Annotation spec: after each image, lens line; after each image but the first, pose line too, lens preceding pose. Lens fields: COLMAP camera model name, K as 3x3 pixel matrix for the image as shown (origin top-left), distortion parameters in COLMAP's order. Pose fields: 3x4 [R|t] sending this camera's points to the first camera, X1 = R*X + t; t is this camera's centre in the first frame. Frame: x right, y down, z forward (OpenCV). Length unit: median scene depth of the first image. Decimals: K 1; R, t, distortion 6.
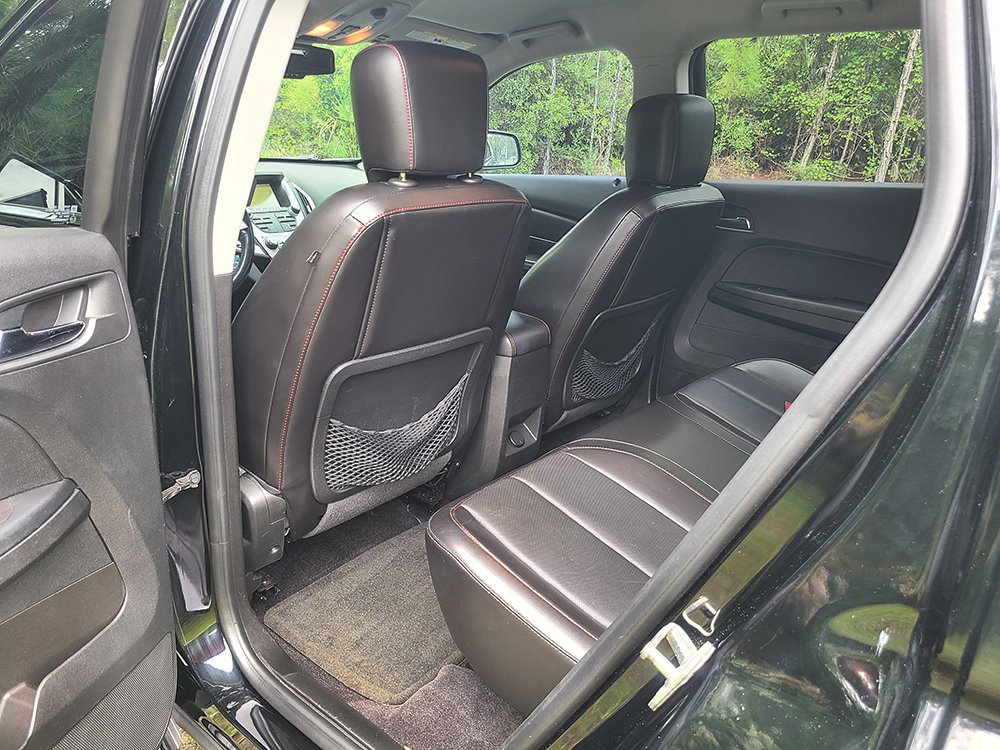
lens RADIAL K [[756.1, 0, 499.1], [0, 756.1, 372.8], [0, 0, 1]] dist [0.056617, -0.040263]
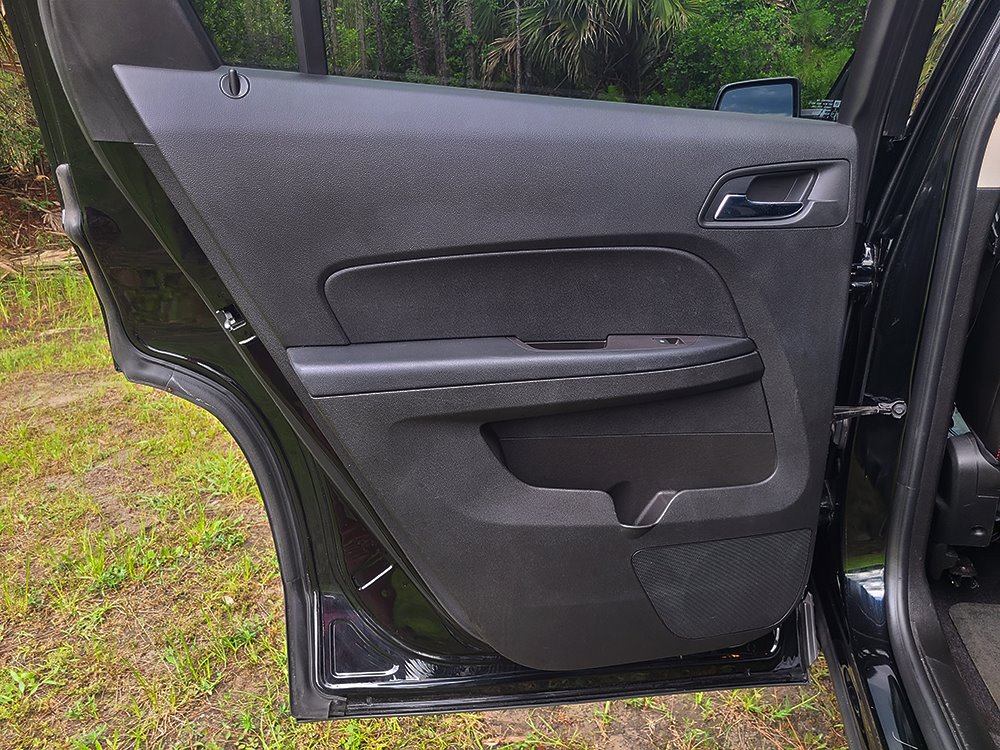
lens RADIAL K [[756.1, 0, 499.1], [0, 756.1, 372.8], [0, 0, 1]] dist [0.056617, -0.040263]
pose [[0.444507, 0.225110, -0.867029, 0.202898], [-0.254818, 0.959697, 0.118530, 0.113082], [0.858767, 0.168247, 0.483955, 0.106705]]
